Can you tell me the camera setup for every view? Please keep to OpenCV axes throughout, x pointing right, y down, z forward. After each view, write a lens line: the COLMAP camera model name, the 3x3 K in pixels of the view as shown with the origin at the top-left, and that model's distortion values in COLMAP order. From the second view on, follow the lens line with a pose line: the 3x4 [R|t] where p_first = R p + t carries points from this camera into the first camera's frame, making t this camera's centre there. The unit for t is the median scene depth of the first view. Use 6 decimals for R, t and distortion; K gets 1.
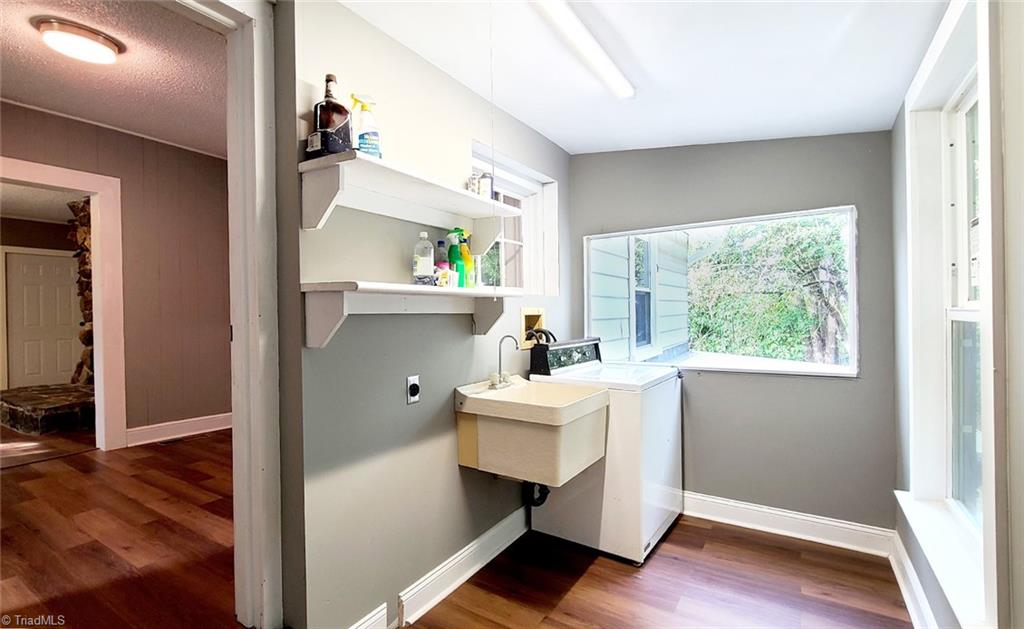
lens RADIAL K [[474.1, 0, 515.4], [0, 474.1, 316.6], [0, 0, 1]] dist [-0.000394, -0.000383]
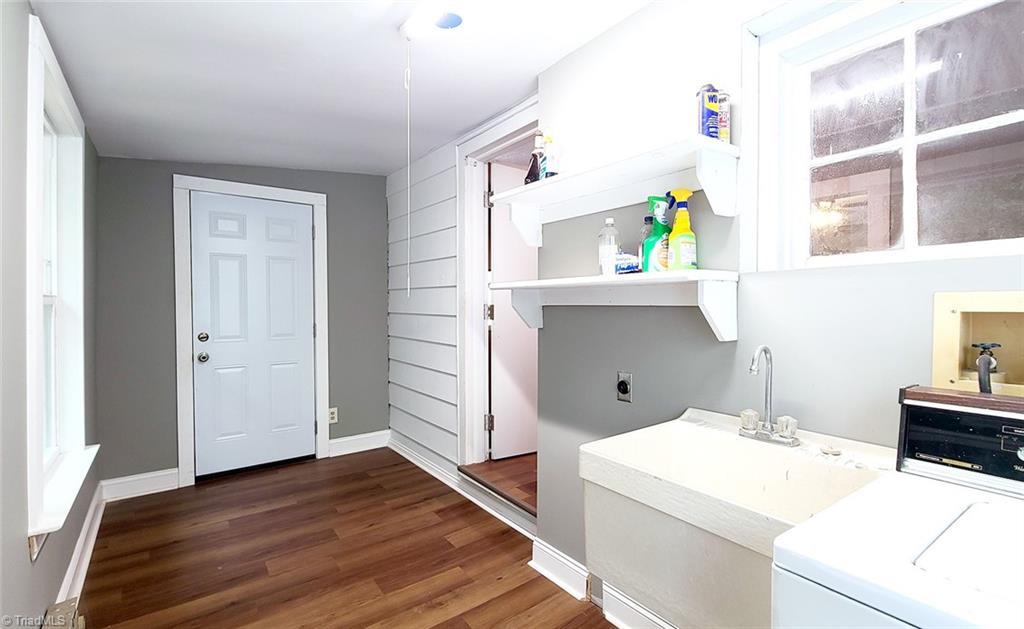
lens RADIAL K [[474.1, 0, 515.4], [0, 474.1, 316.6], [0, 0, 1]] dist [-0.000394, -0.000383]
pose [[-0.371849, 0.037121, -0.927551, 0.734905], [-0.000308, 0.999195, 0.040112, -0.021912], [0.928293, 0.015201, -0.371539, 1.160914]]
